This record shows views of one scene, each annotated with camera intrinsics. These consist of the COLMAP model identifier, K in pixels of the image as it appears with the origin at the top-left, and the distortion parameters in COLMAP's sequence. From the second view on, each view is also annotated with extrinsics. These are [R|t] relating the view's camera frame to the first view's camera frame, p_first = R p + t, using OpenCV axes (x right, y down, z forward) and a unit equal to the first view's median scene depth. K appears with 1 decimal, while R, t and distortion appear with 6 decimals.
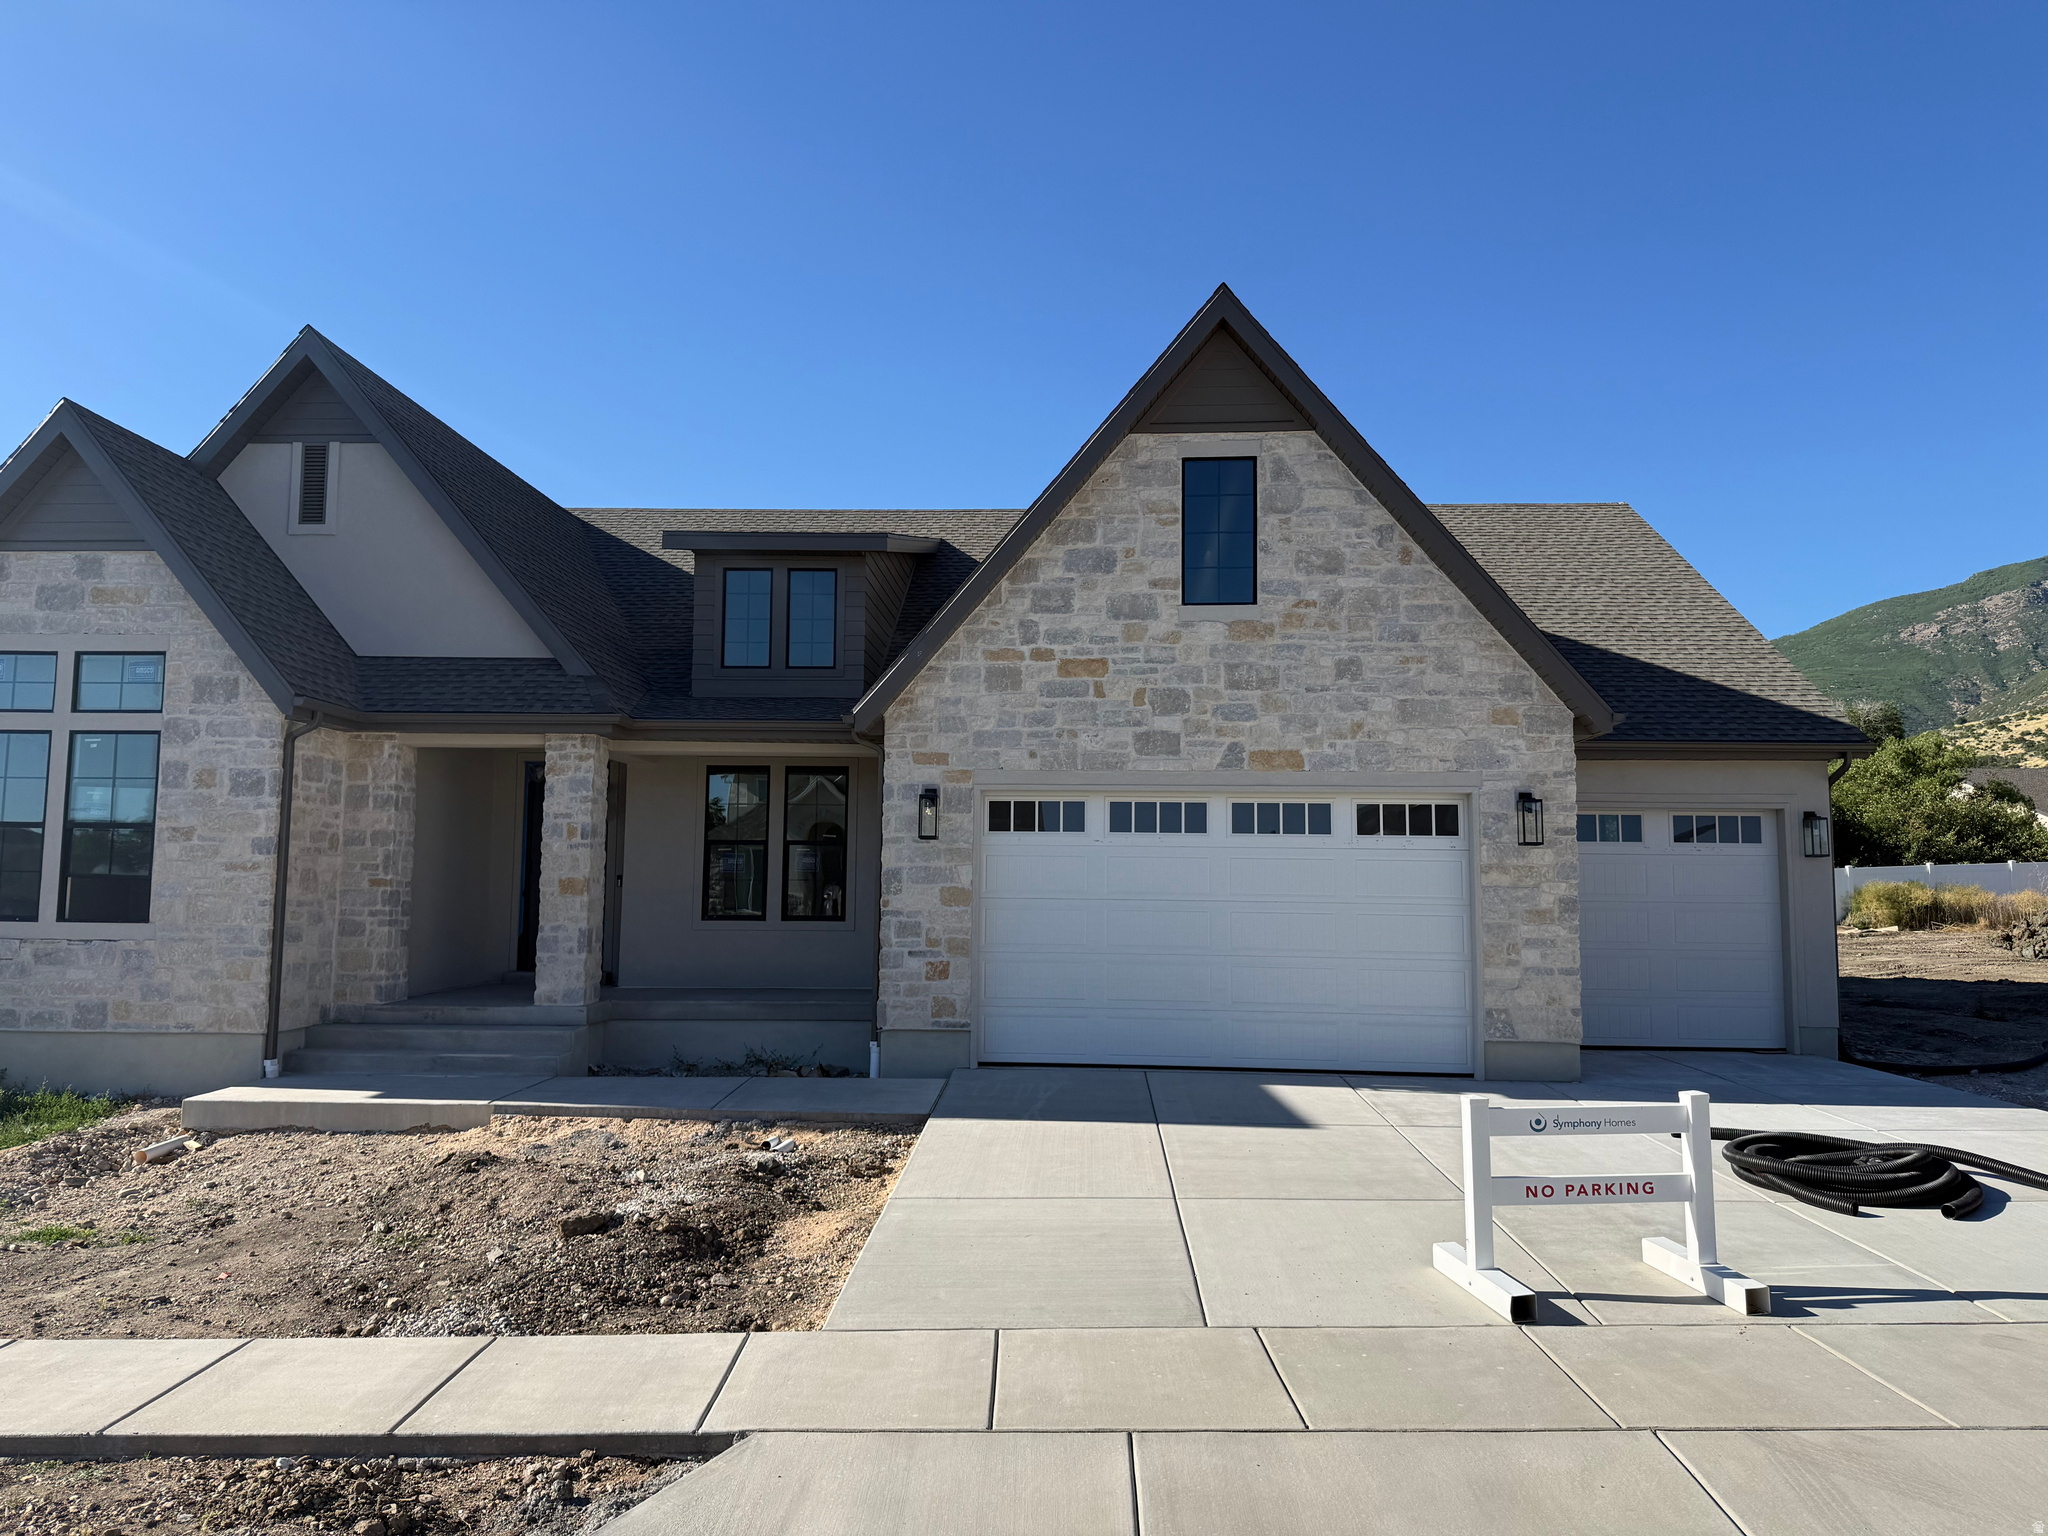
lens RADIAL K [[1449.3, 0, 1095.2], [0, 1449.3, 753.5], [0, 0, 1]] dist [0.069031, -0.096606]
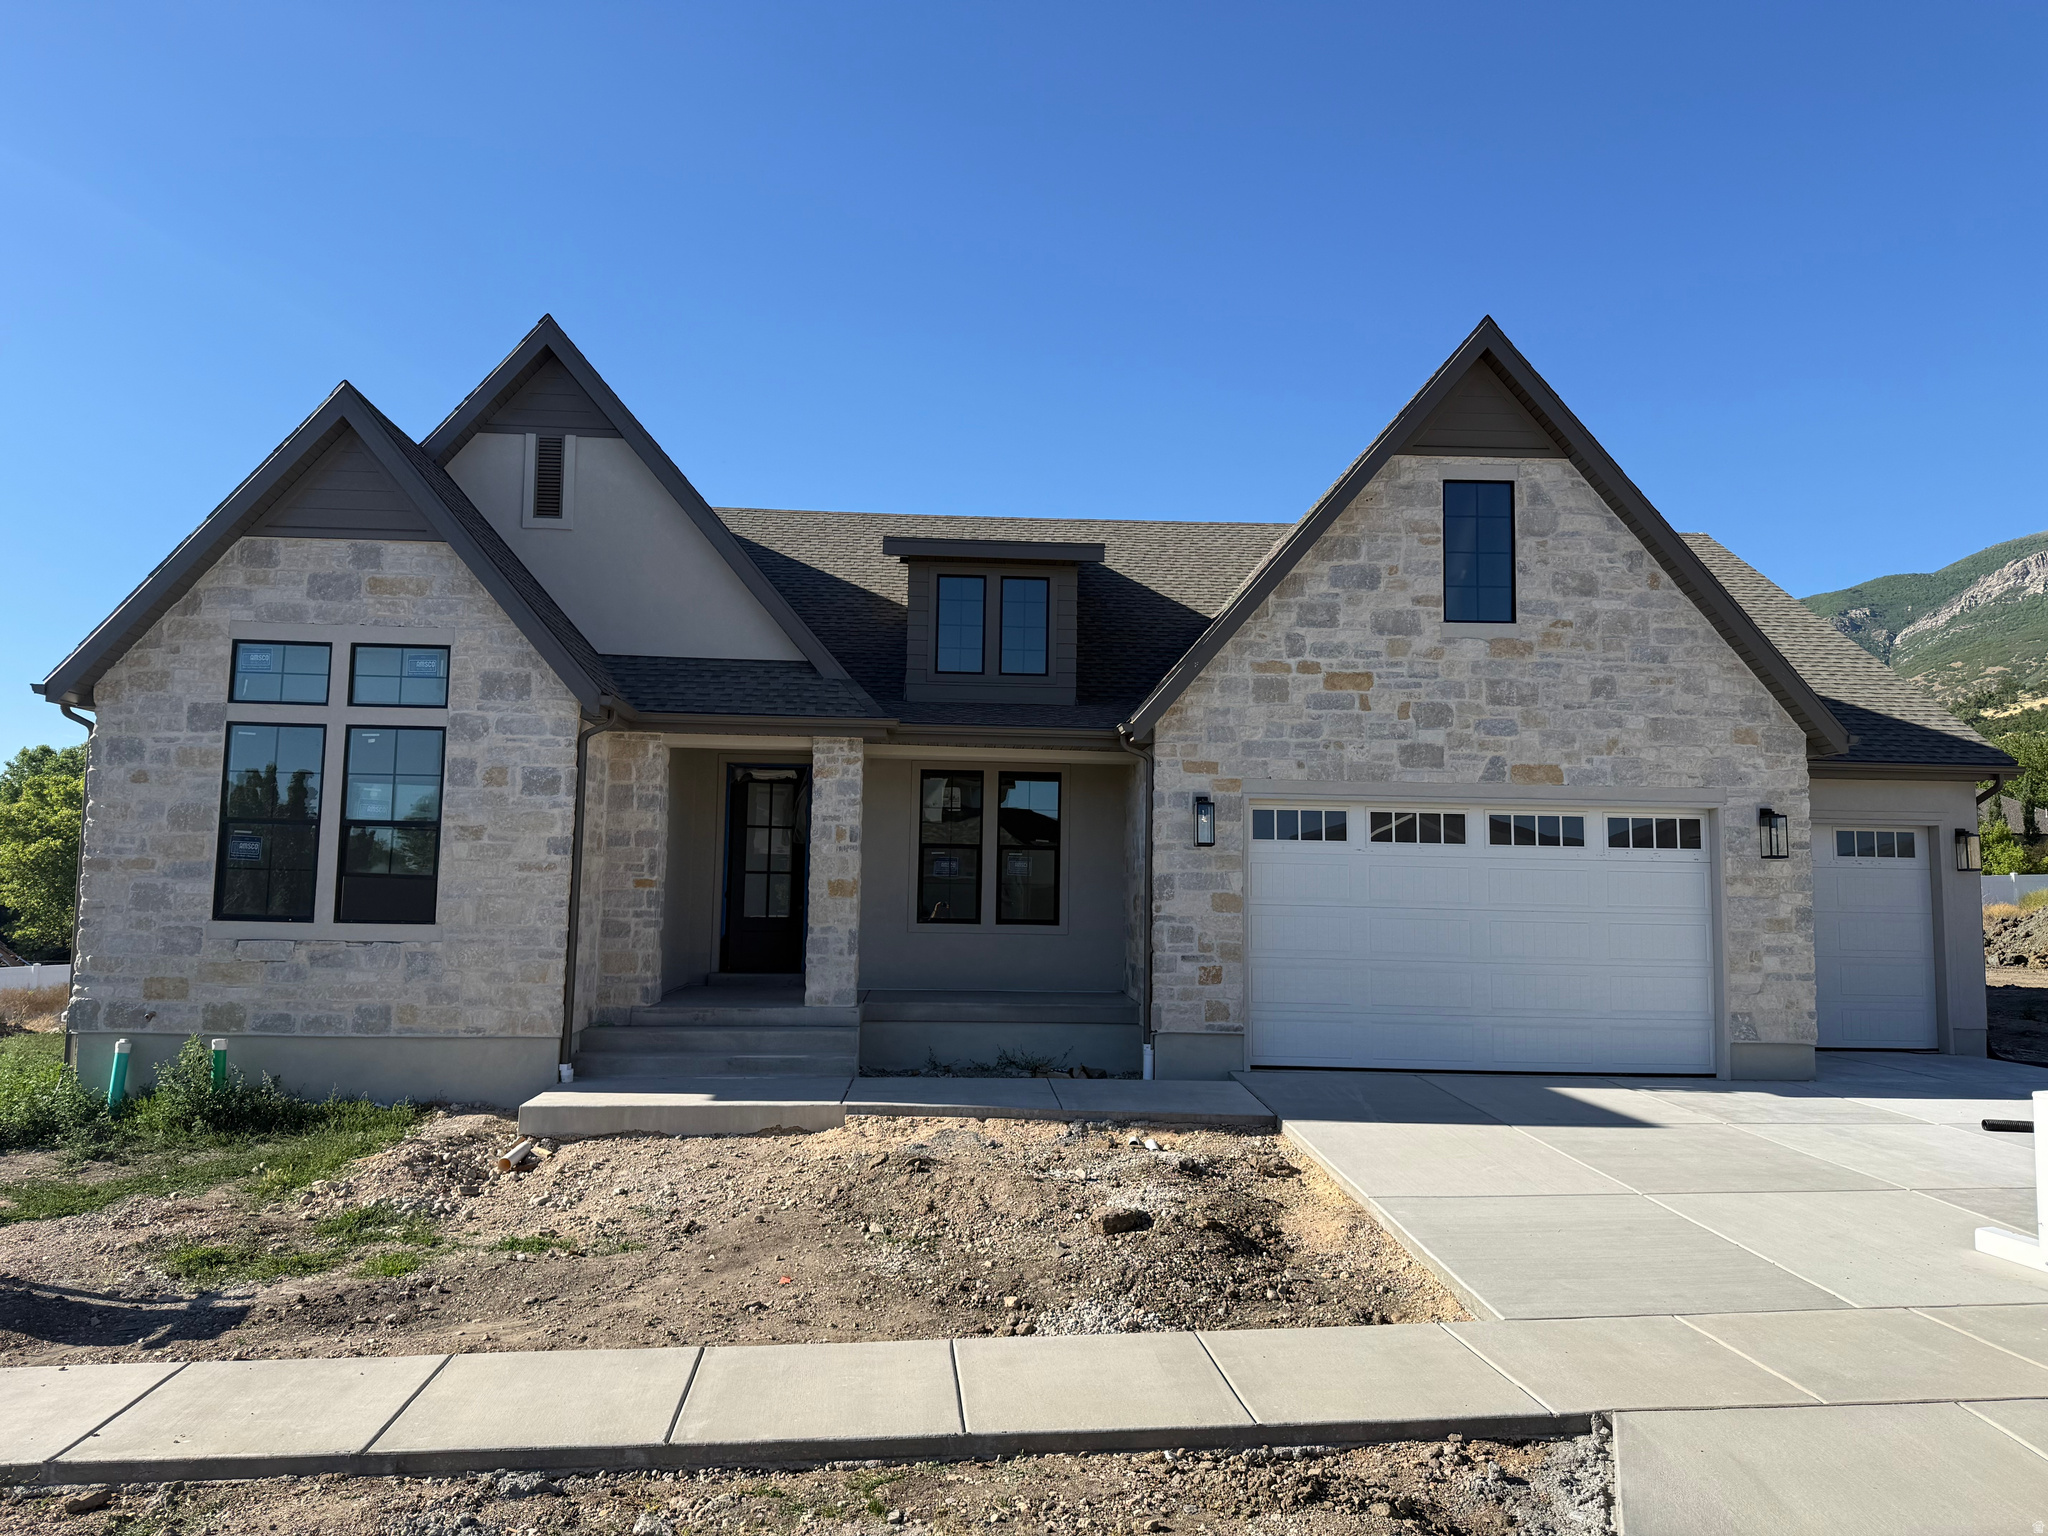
lens RADIAL K [[1449.3, 0, 1007.2], [0, 1449.3, 759.8], [0, 0, 1]] dist [0.069031, -0.096606]
pose [[0.995058, 0.016060, 0.097991, -0.351570], [-0.016315, 0.999865, 0.001802, -0.001407], [-0.097949, -0.003392, 0.995186, -0.003809]]
